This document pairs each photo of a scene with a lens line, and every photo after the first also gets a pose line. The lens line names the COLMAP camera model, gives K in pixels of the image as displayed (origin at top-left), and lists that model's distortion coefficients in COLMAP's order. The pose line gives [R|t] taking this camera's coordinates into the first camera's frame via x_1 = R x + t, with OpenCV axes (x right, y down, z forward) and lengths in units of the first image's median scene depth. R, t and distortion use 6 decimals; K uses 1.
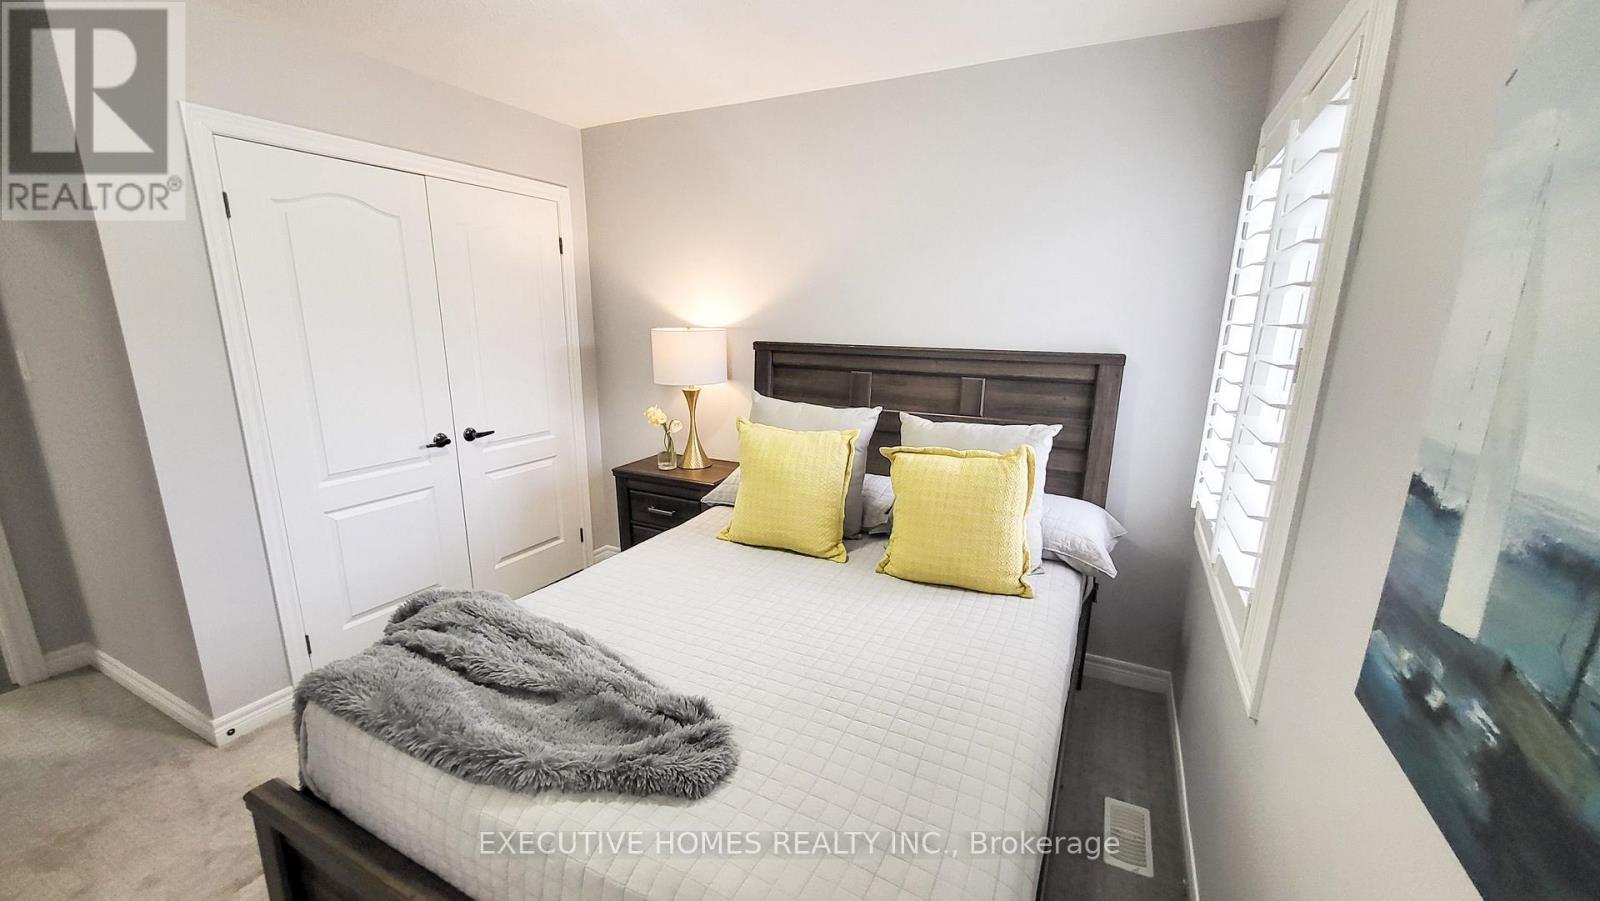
lens RADIAL K [[626.4, 0, 795.6], [0, 626.4, 450.5], [0, 0, 1]] dist [0.005168, -0.002419]
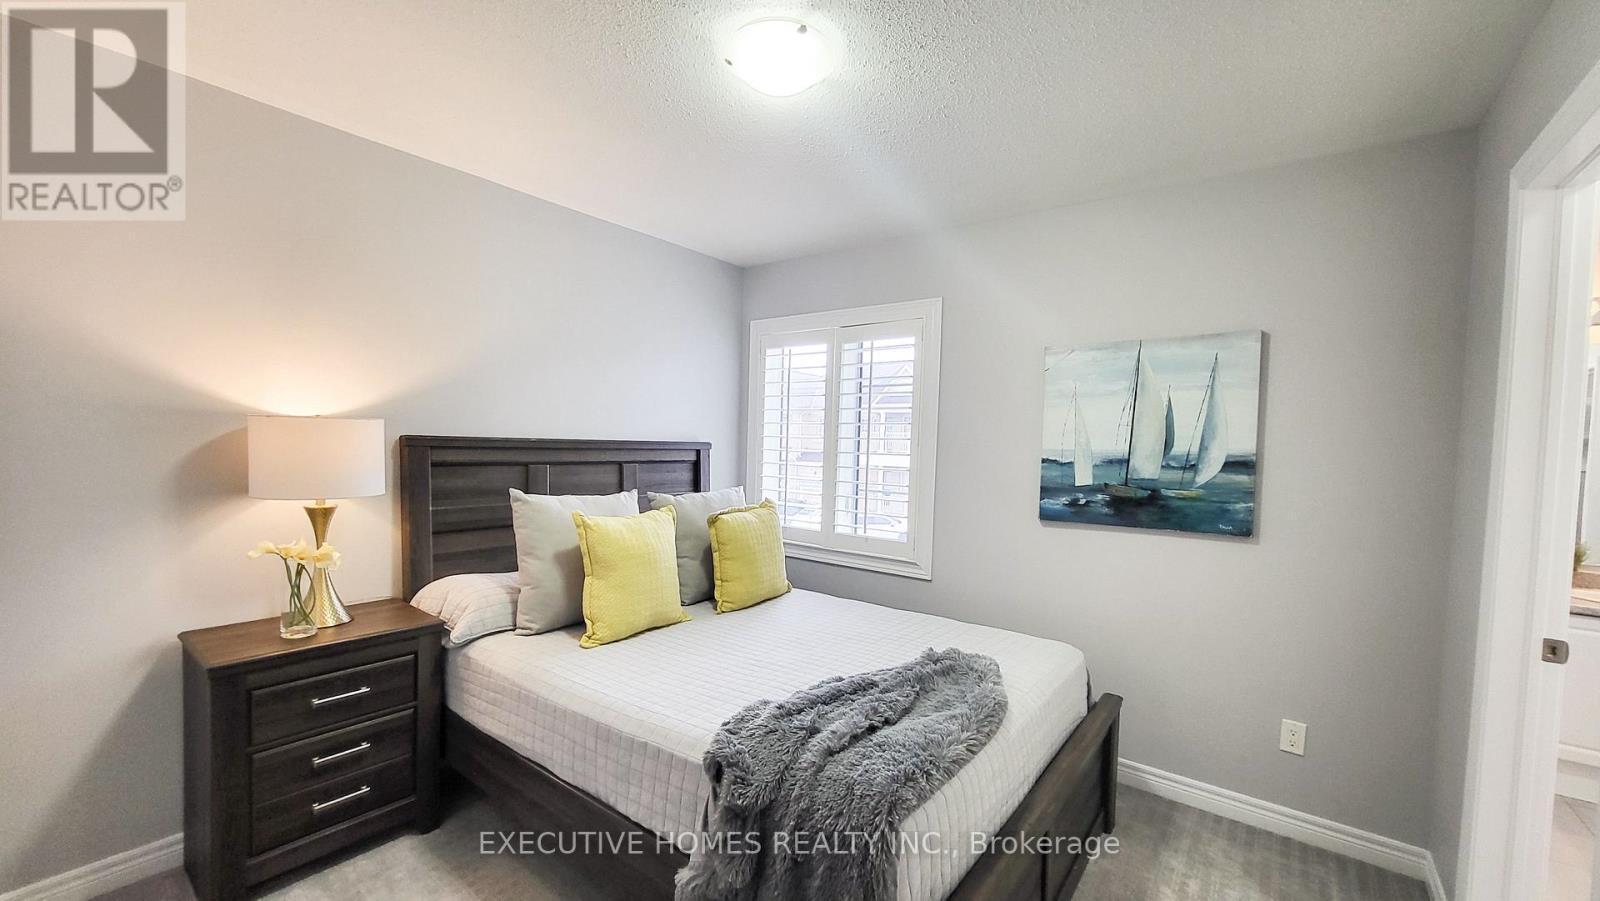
lens RADIAL K [[626.4, 0, 794.9], [0, 626.4, 457.7], [0, 0, 1]] dist [0.005168, -0.002419]
pose [[0.187673, -0.048698, 0.981024, -0.840144], [0.149835, 0.988500, 0.020405, -0.099070], [-0.970736, 0.143162, 0.192812, 0.416546]]
